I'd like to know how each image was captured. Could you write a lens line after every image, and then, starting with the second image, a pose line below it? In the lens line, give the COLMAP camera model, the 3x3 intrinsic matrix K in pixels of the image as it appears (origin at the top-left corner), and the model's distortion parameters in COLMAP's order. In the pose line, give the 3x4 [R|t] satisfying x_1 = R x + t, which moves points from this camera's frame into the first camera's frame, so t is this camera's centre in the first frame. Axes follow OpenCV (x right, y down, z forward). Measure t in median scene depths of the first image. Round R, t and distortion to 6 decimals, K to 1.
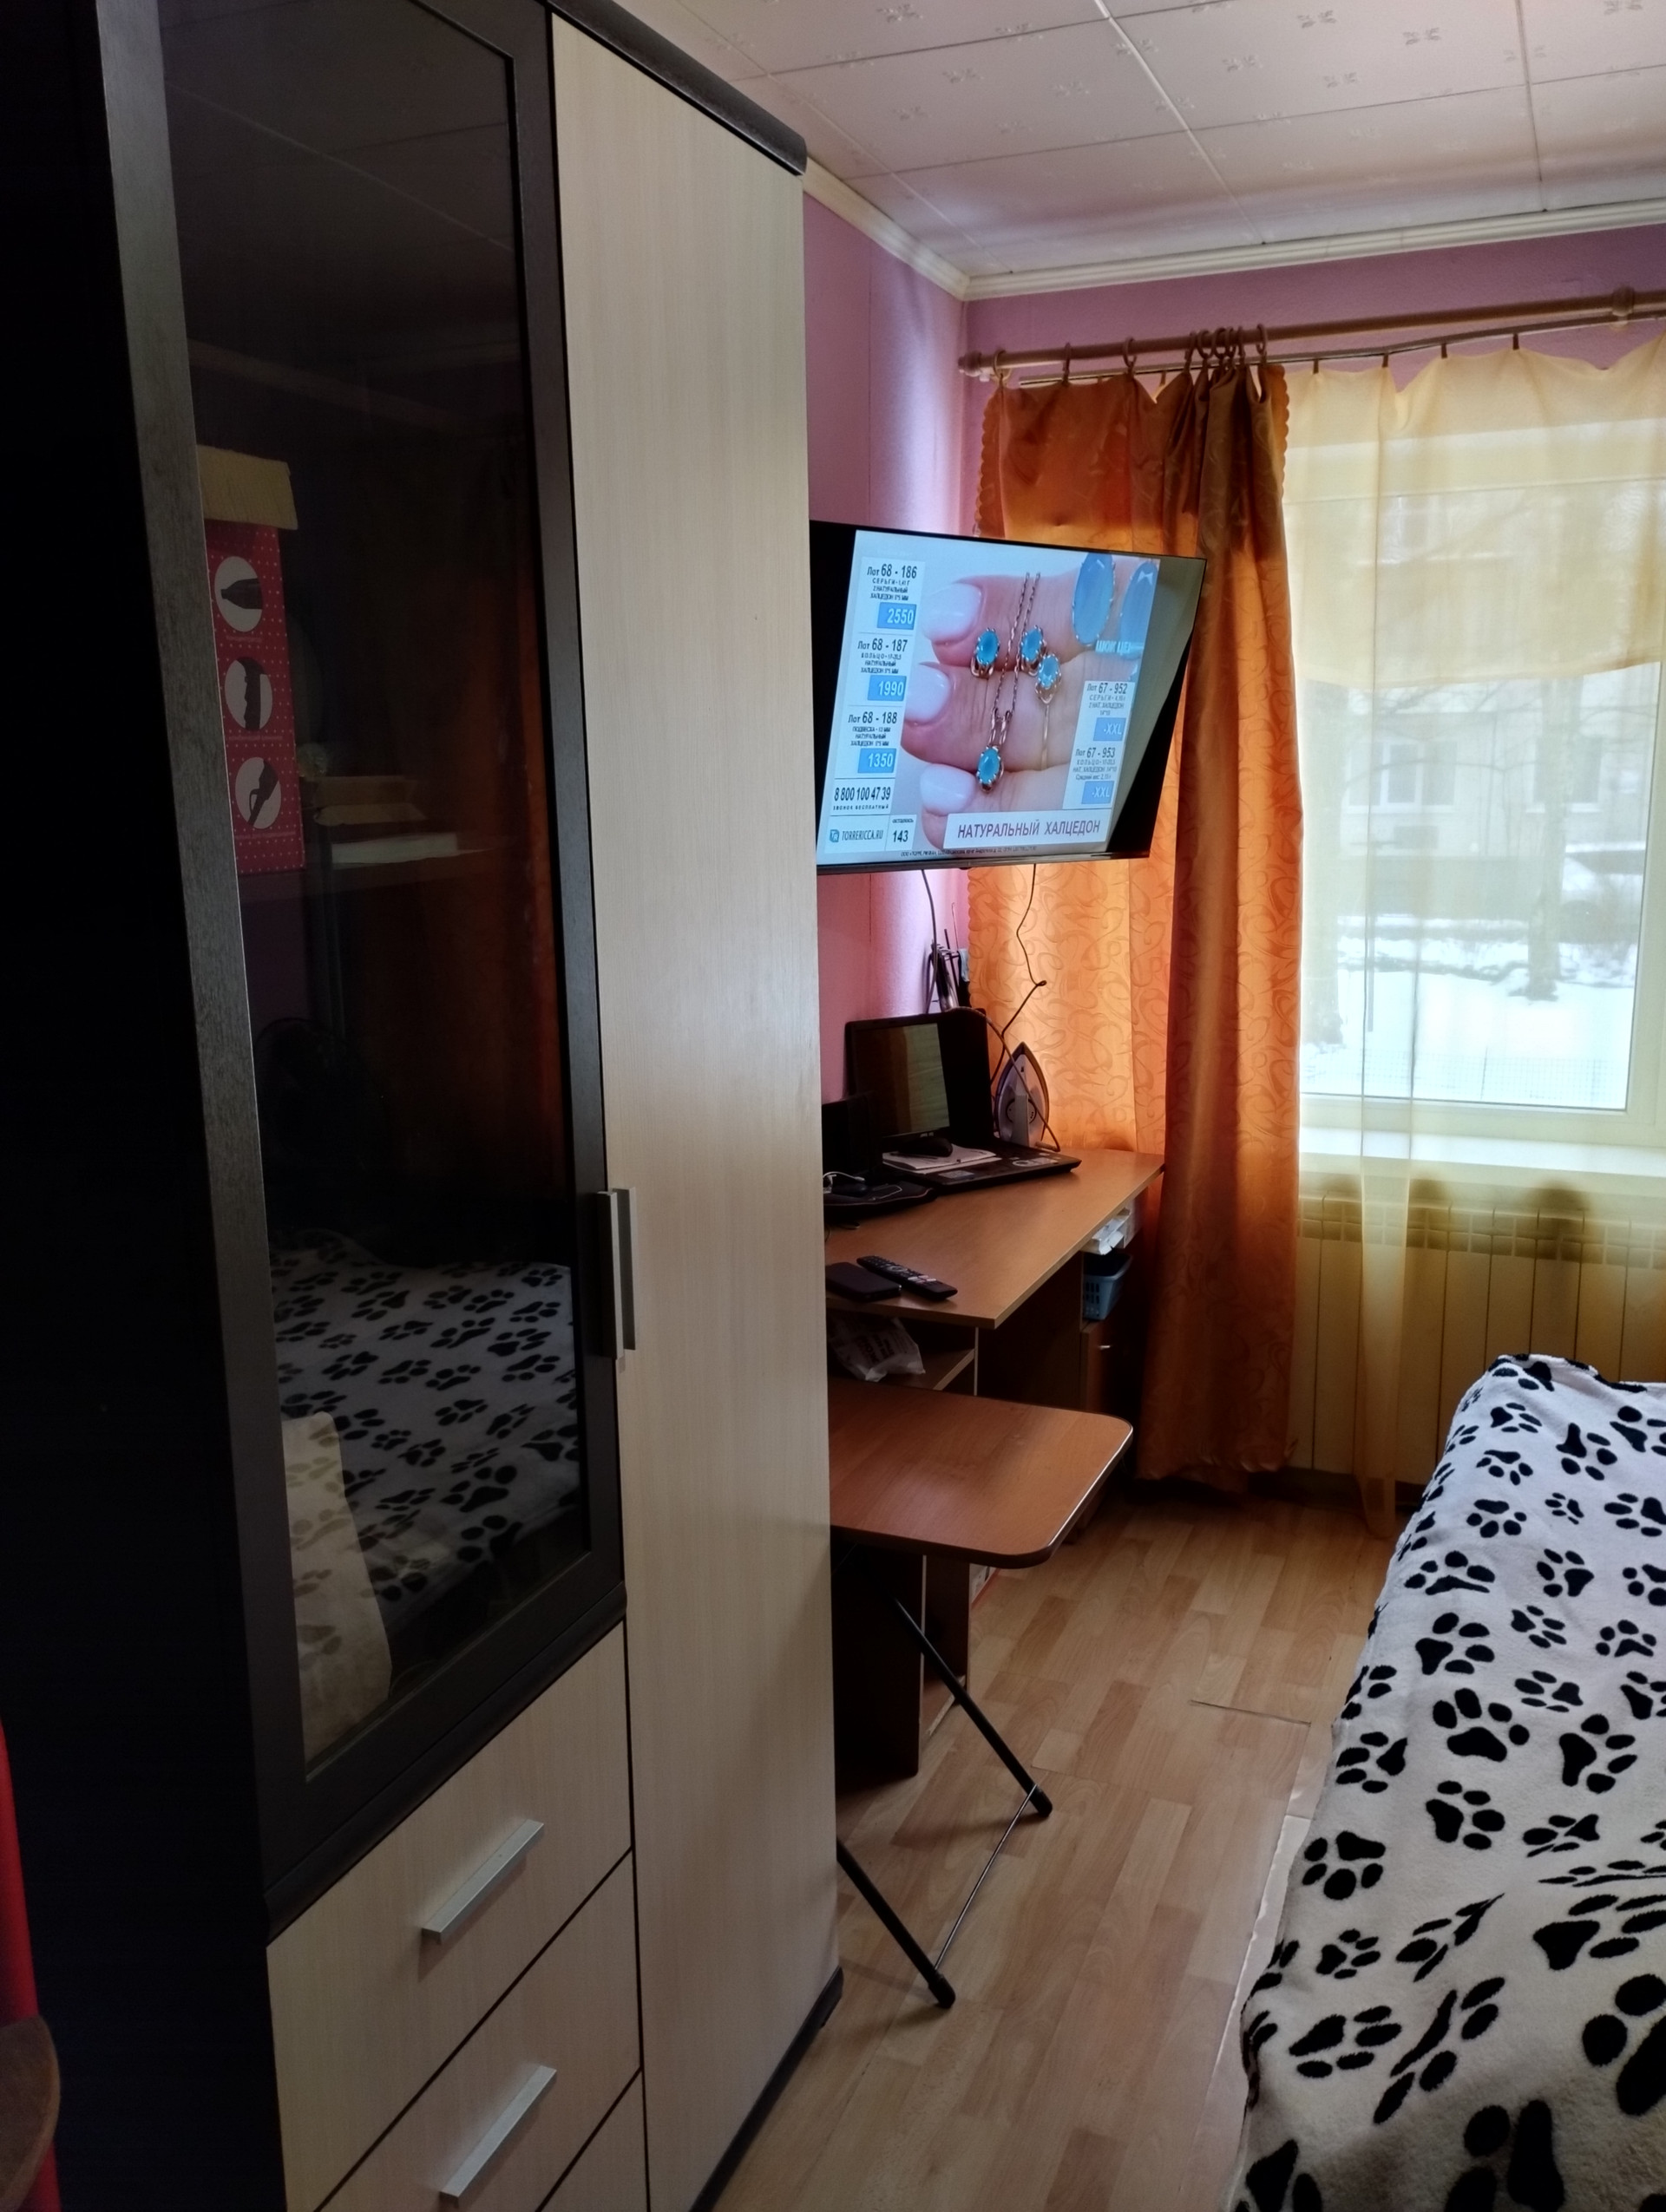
lens RADIAL K [[1849.8, 0, 849.1], [0, 1849.8, 1111.5], [0, 0, 1]] dist [0.115124, -0.084157]
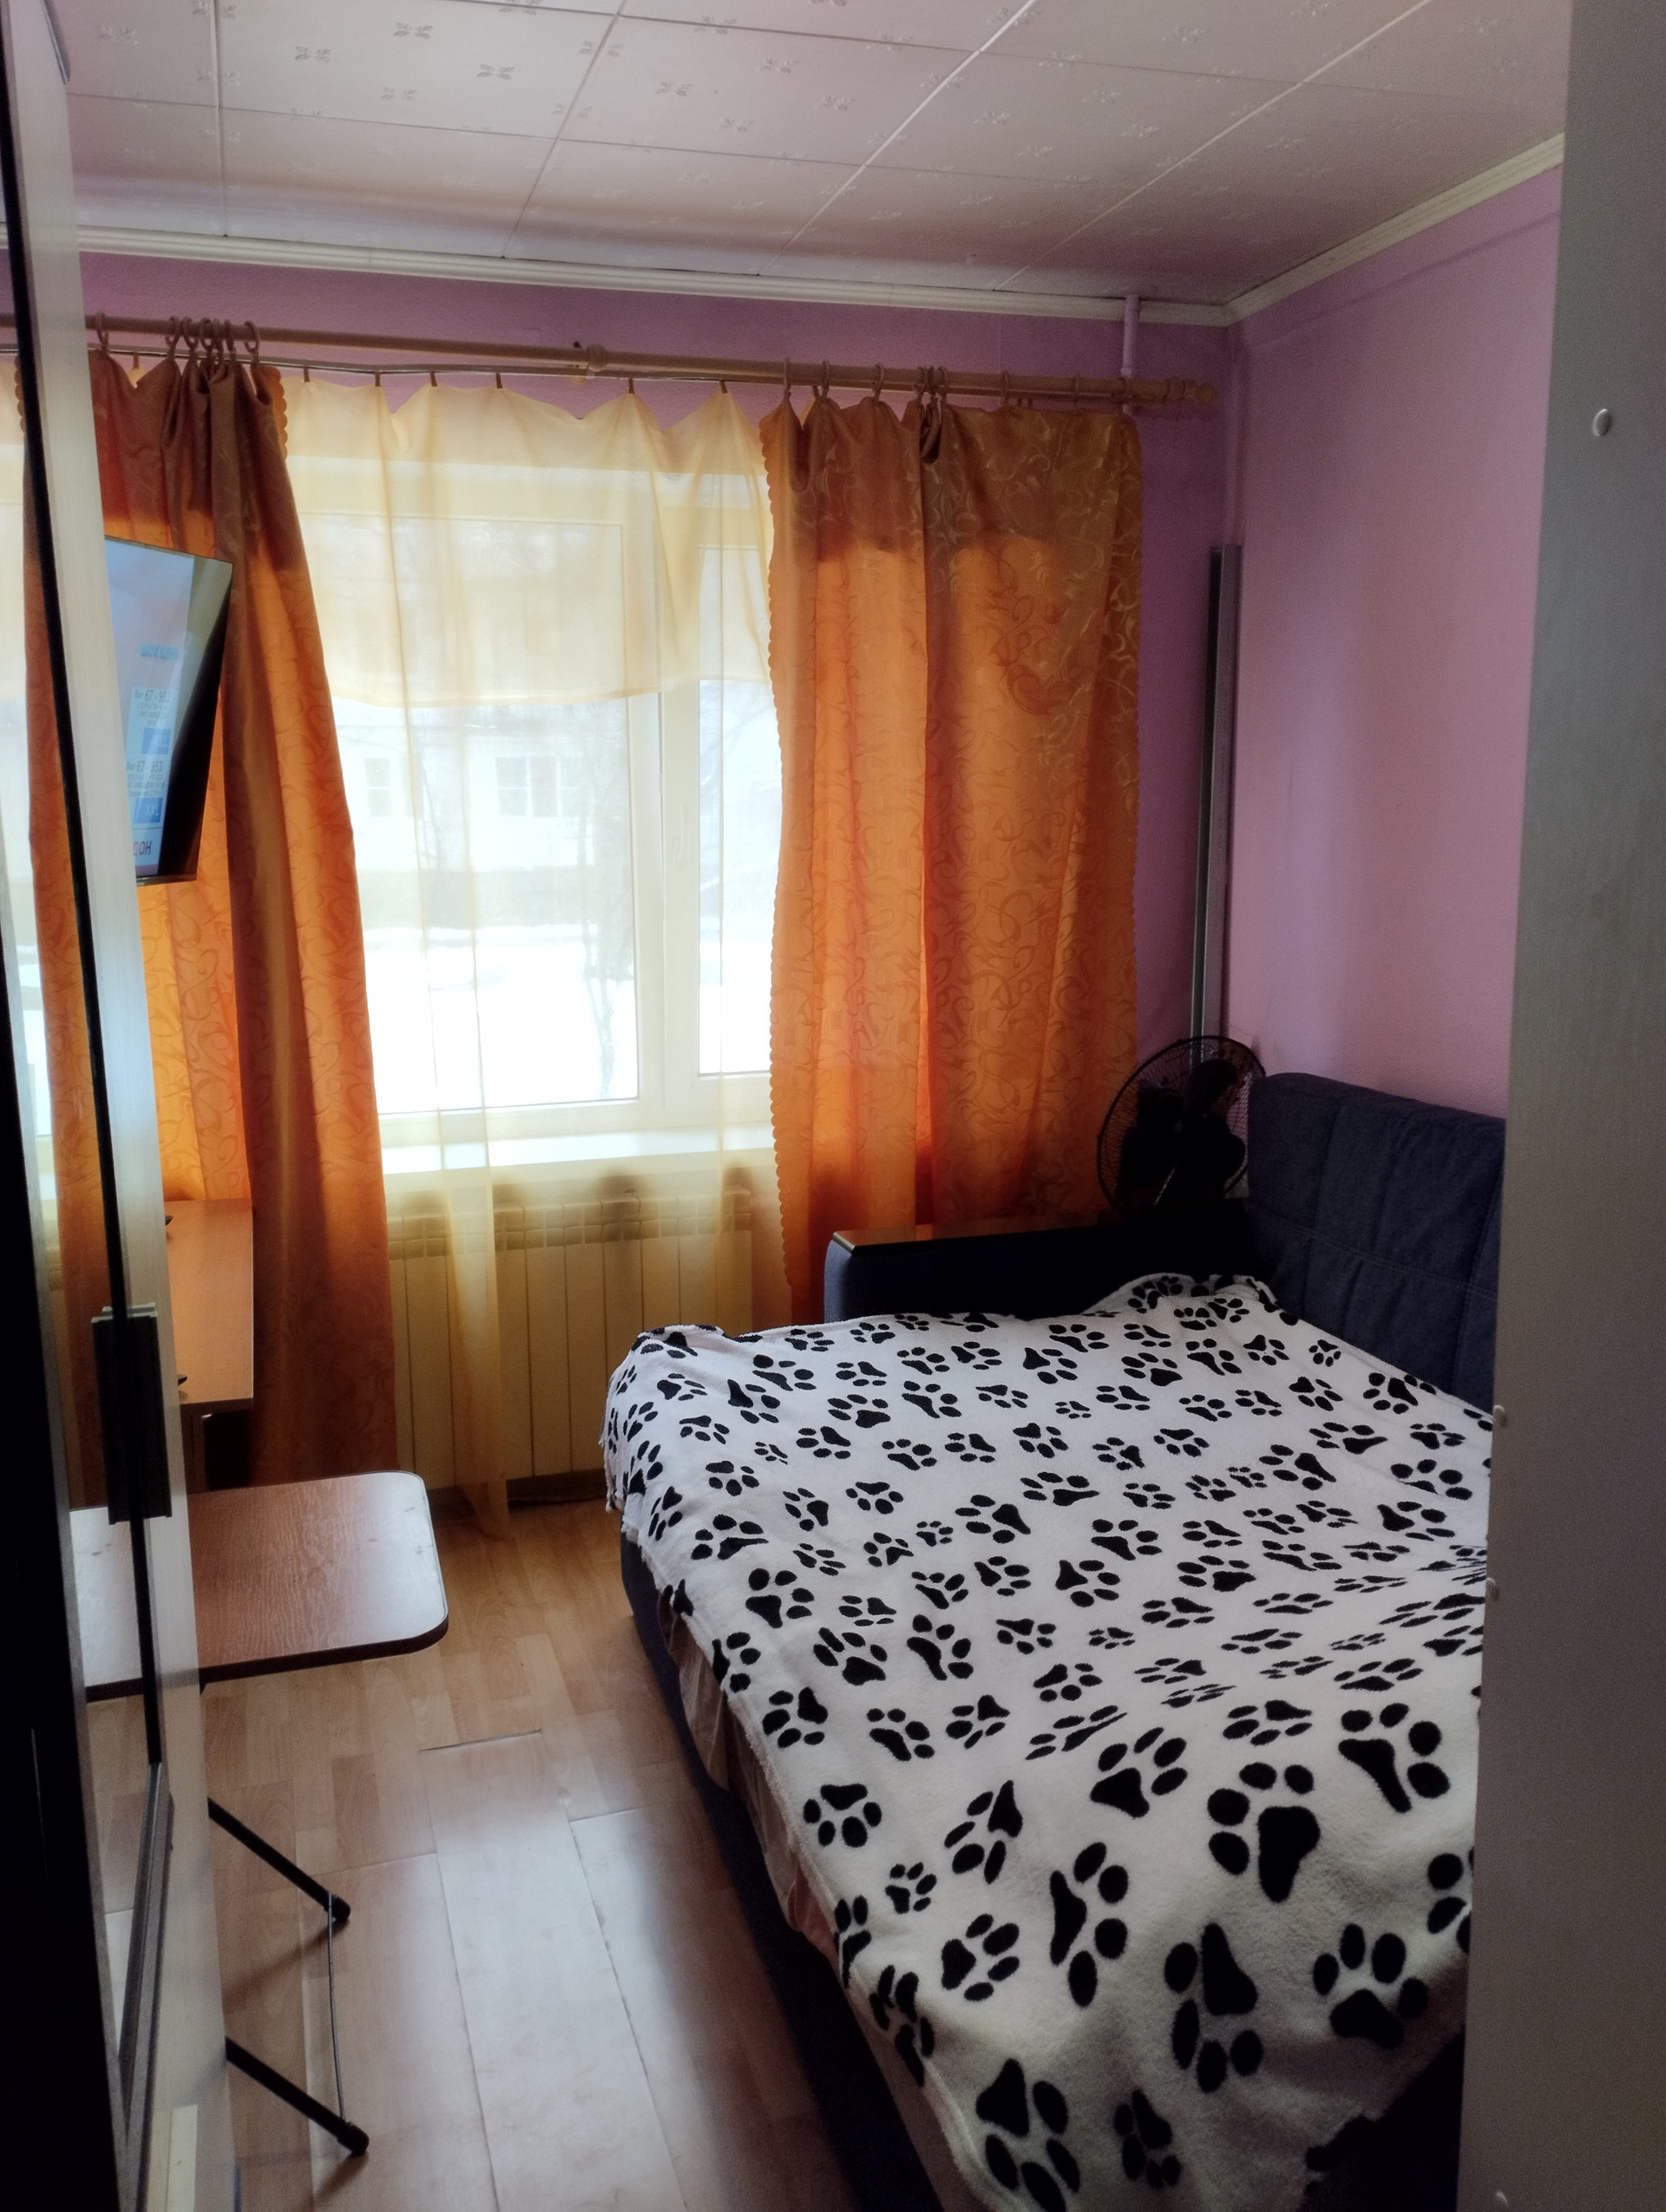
lens RADIAL K [[1849.8, 0, 840.8], [0, 1849.8, 1112.0], [0, 0, 1]] dist [0.115124, -0.084157]
pose [[0.785932, -0.115924, 0.607349, -0.180074], [0.121923, 0.992037, 0.031577, -0.014159], [-0.606173, 0.049232, 0.793808, 0.078443]]
